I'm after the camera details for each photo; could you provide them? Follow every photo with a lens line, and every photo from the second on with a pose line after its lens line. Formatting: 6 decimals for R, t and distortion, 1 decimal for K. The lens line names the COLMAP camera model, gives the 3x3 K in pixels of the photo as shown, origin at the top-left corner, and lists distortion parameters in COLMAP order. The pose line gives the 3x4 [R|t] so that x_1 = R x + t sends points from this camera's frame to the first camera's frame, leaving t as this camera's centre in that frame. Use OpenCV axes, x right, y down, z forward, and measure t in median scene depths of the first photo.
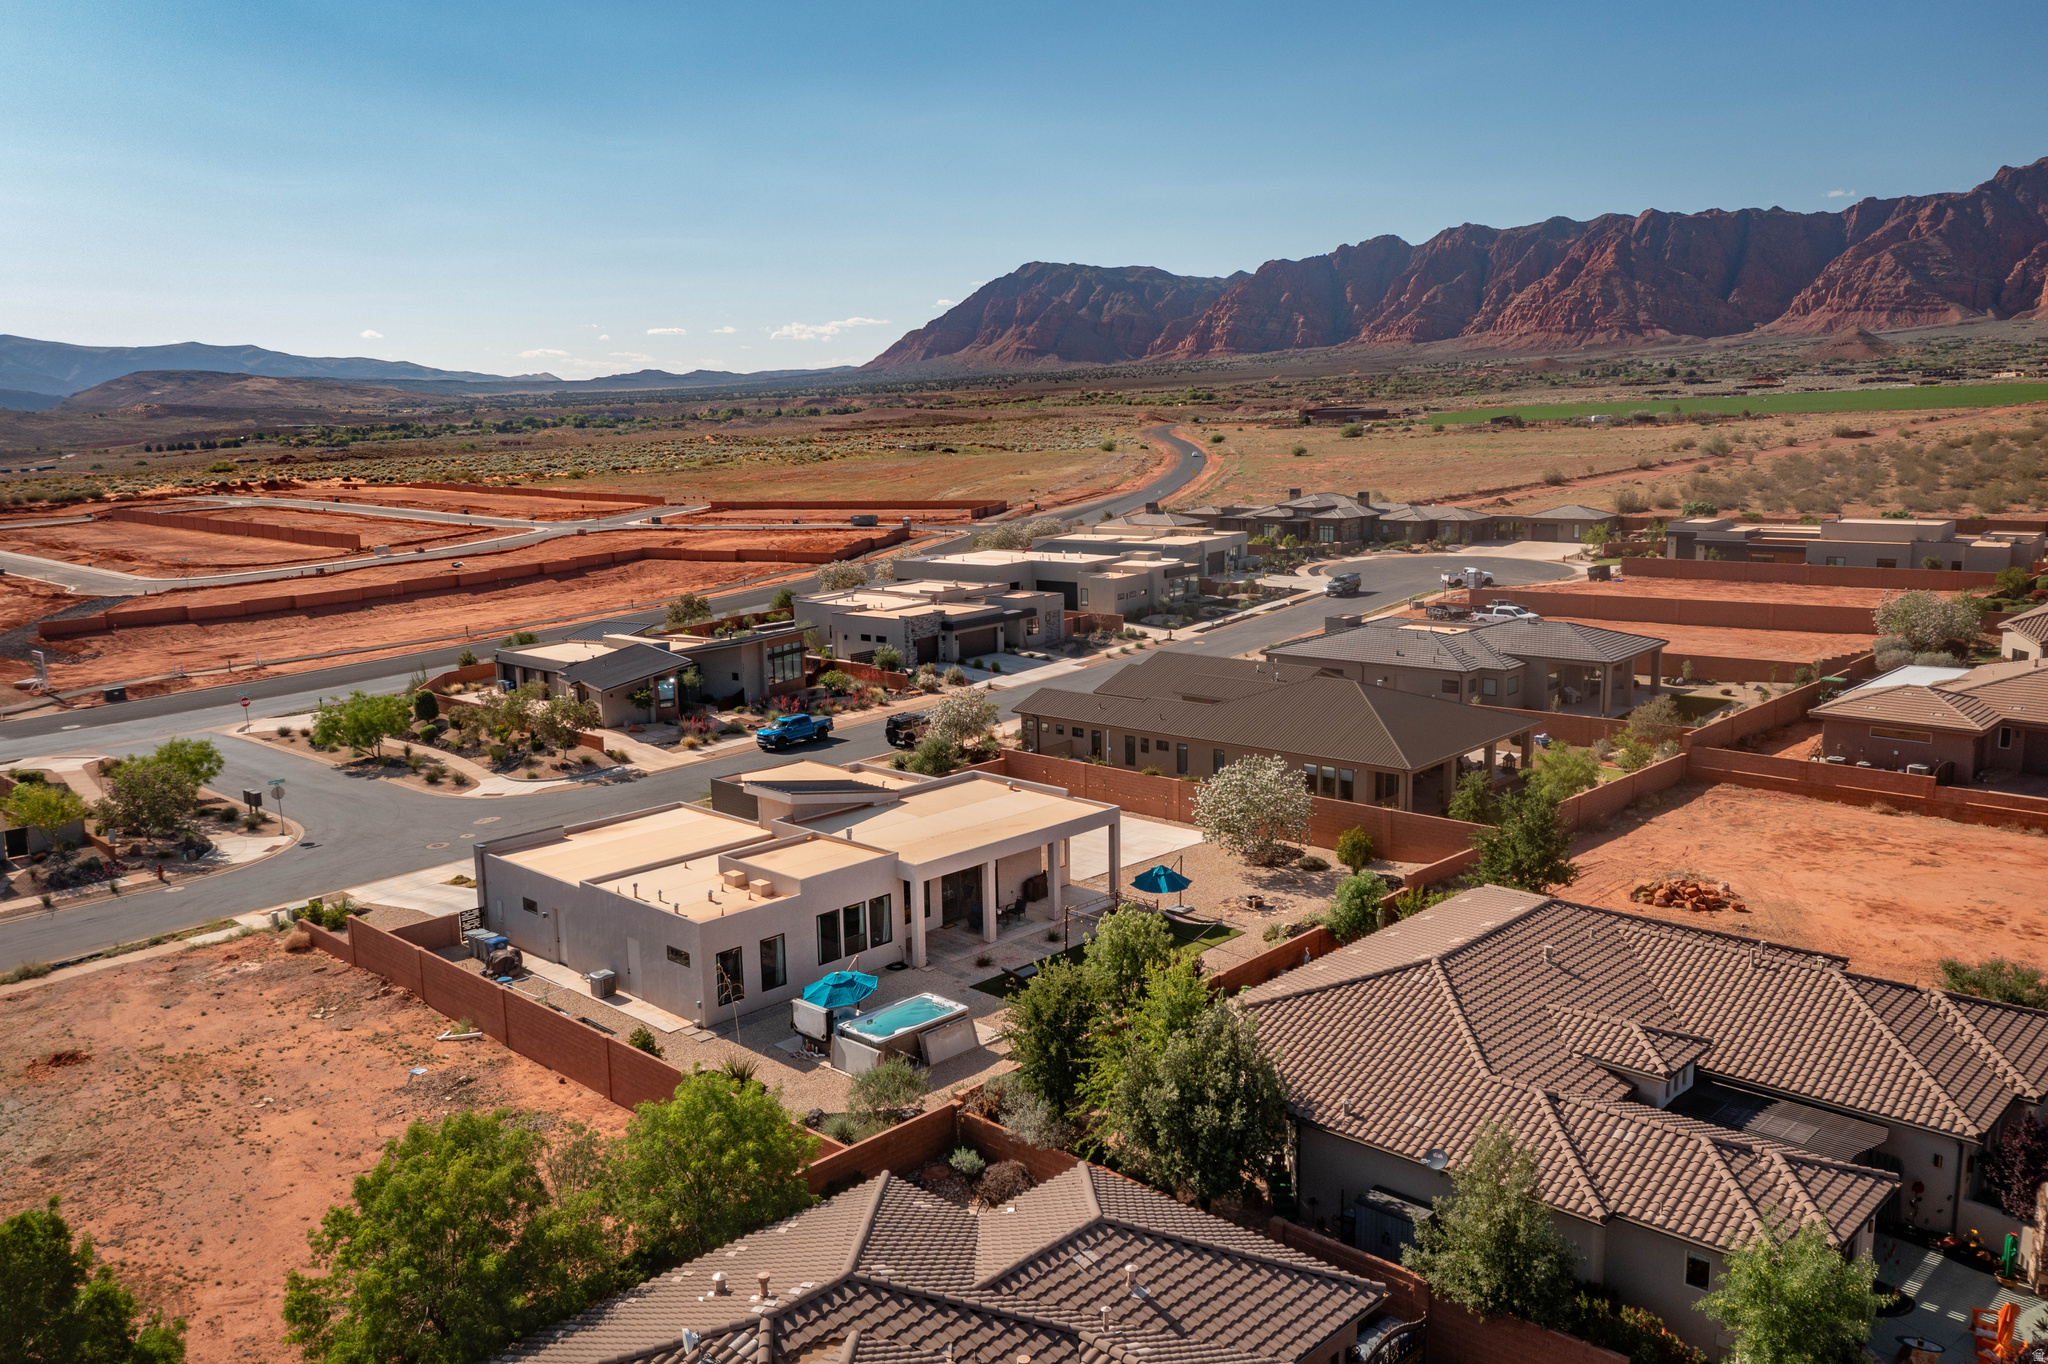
lens RADIAL K [[1596.0, 0, 1019.4], [0, 1596.0, 672.9], [0, 0, 1]] dist [0.007150, -0.010186]
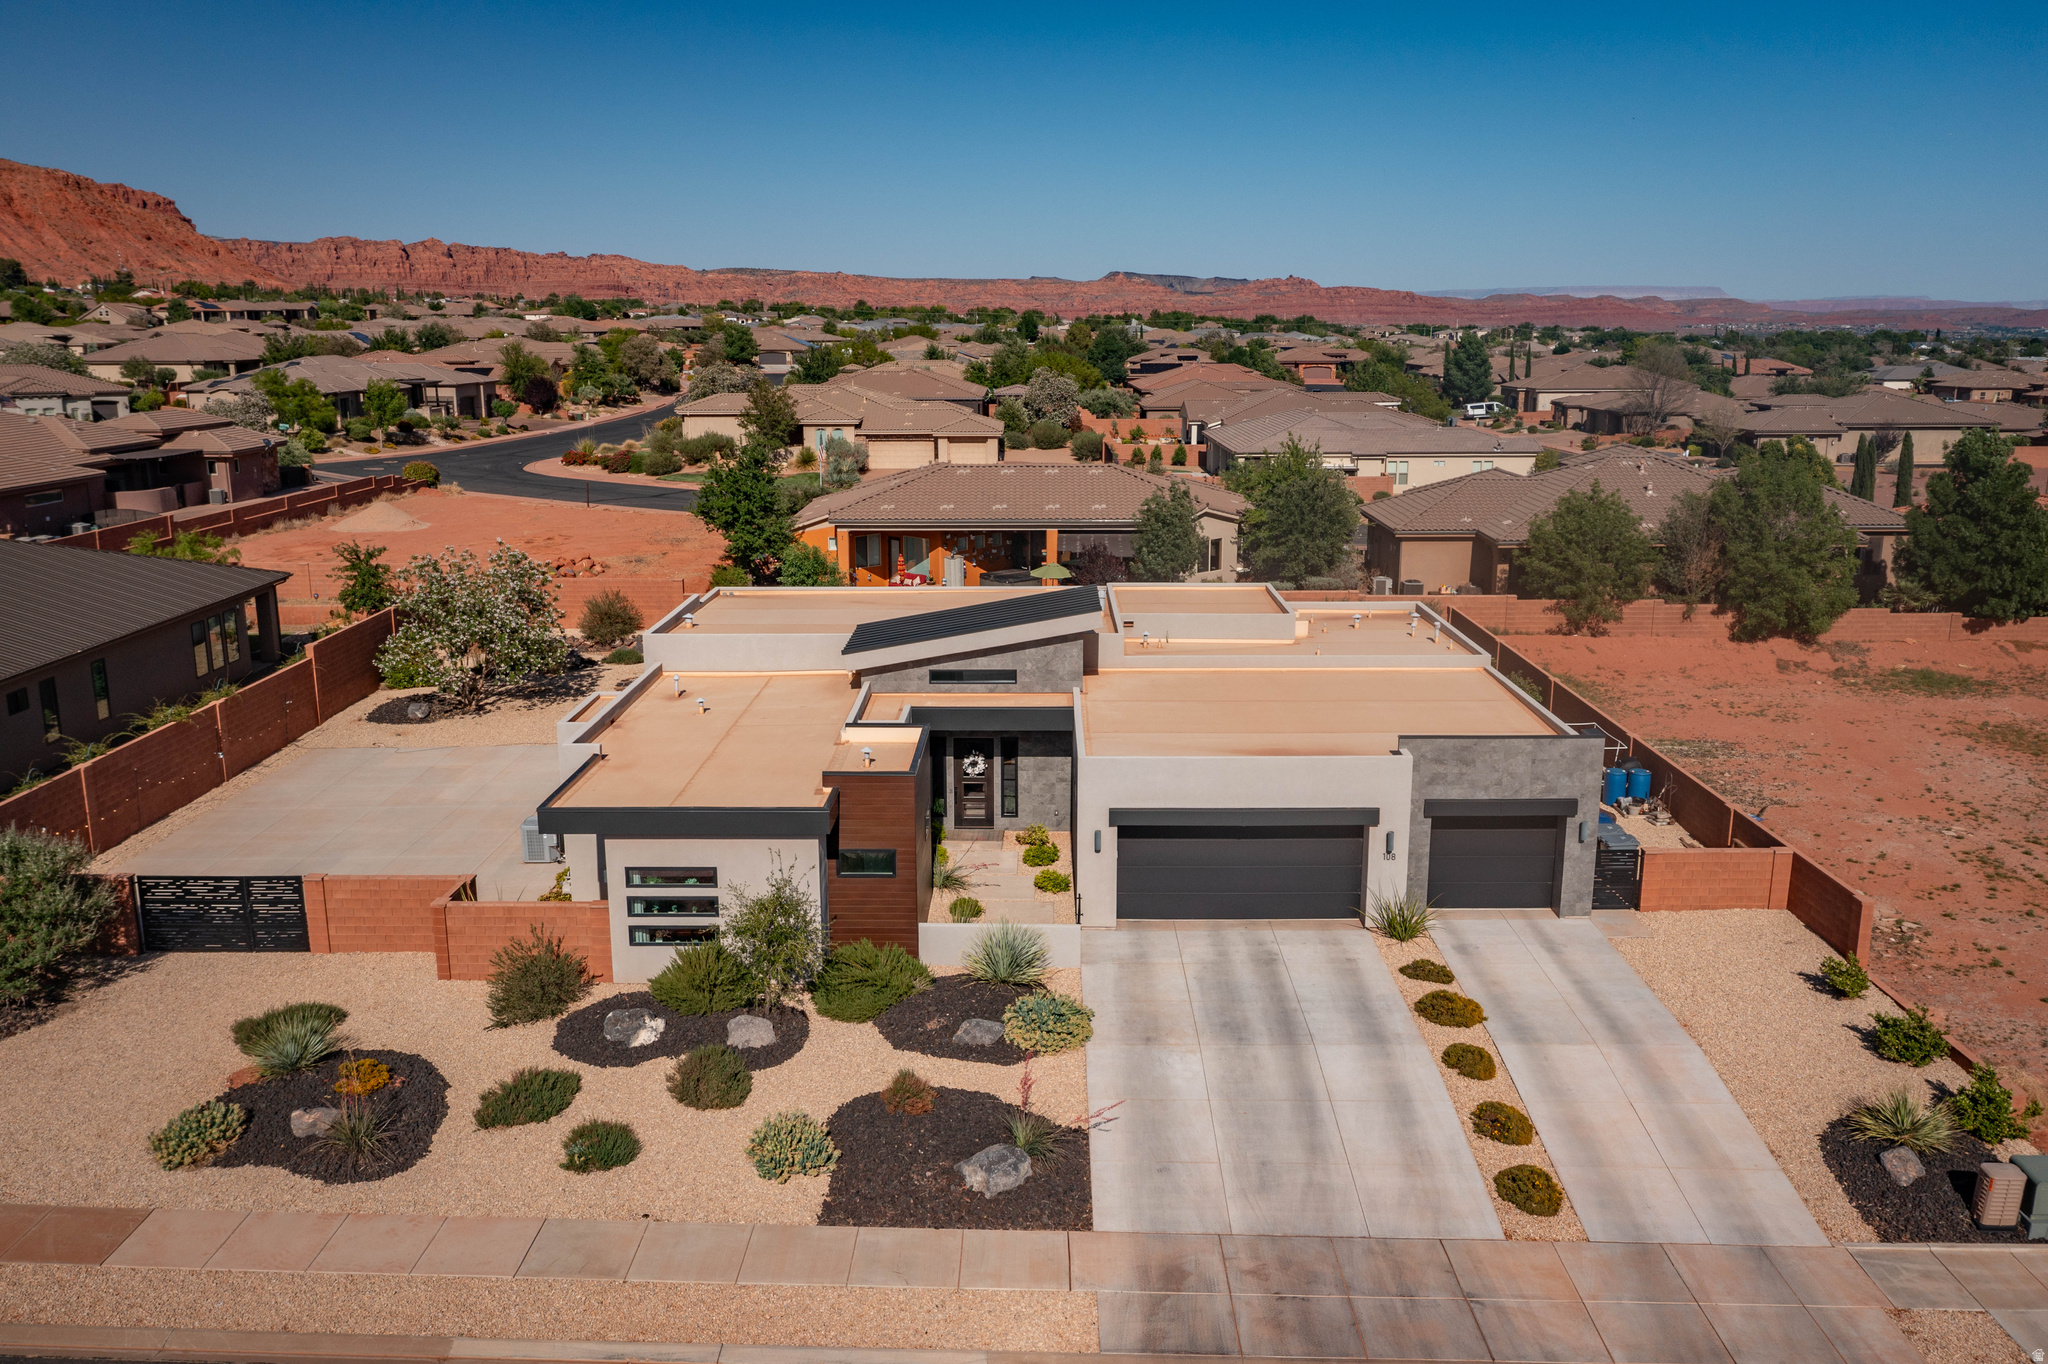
lens RADIAL K [[1596.0, 0, 1029.0], [0, 1596.0, 688.8], [0, 0, 1]] dist [0.007150, -0.010186]
pose [[-0.681929, -0.142895, 0.717324, -0.167568], [0.133863, 0.939782, 0.314468, -0.024400], [-0.719064, 0.310468, -0.621736, 0.418869]]
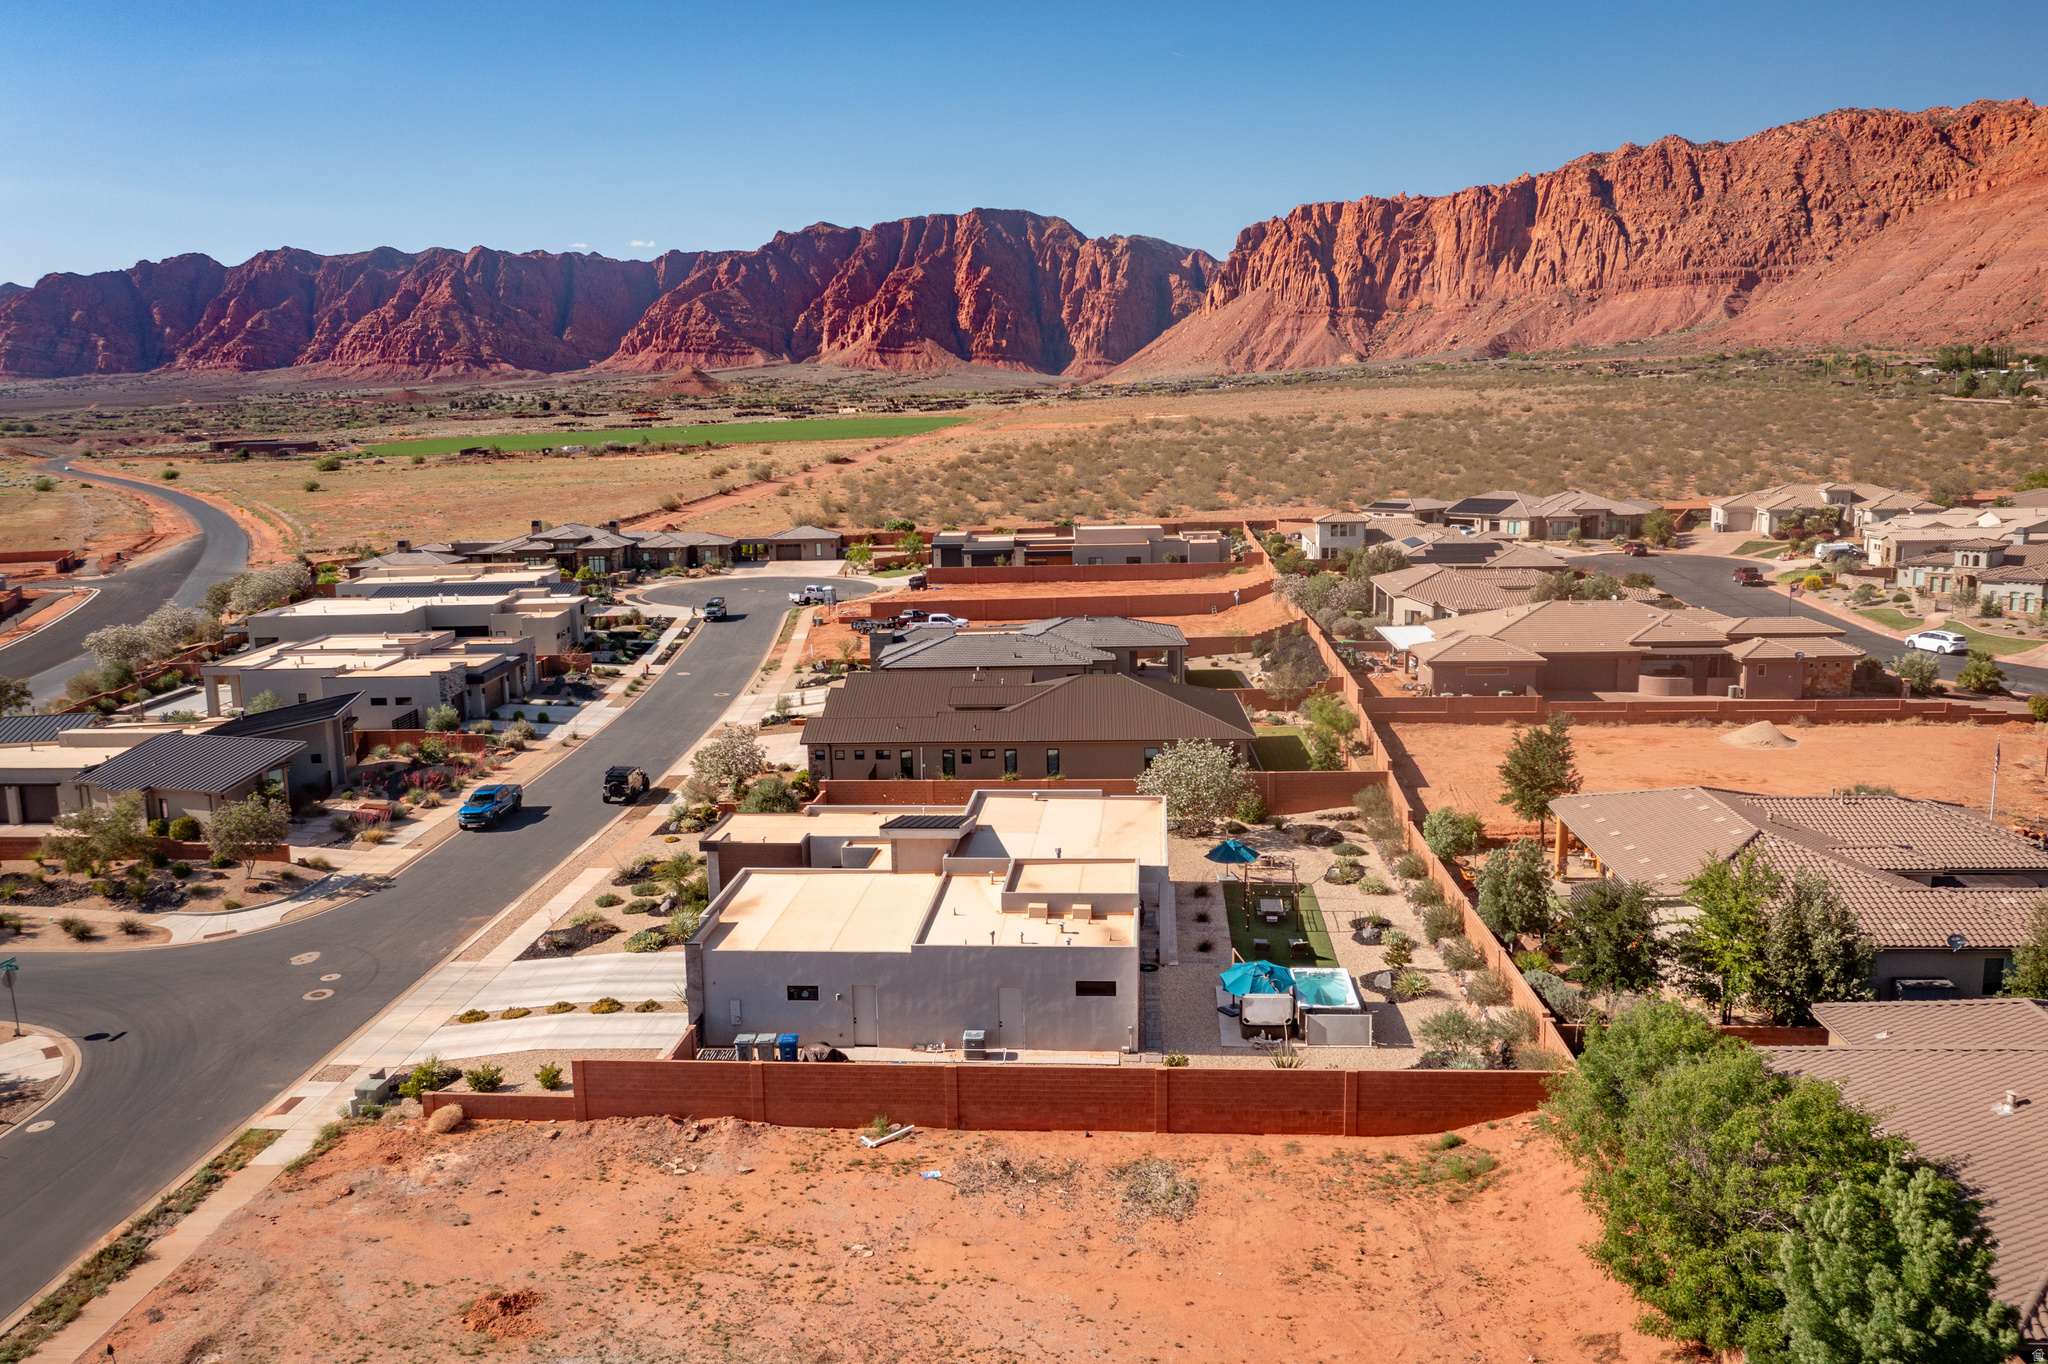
lens RADIAL K [[1596.0, 0, 1019.3], [0, 1596.0, 677.7], [0, 0, 1]] dist [0.007150, -0.010186]
pose [[0.776093, -0.096519, 0.623189, -0.211554], [0.106925, 0.994050, 0.020798, -0.009240], [-0.621488, 0.050493, 0.781795, 0.064618]]
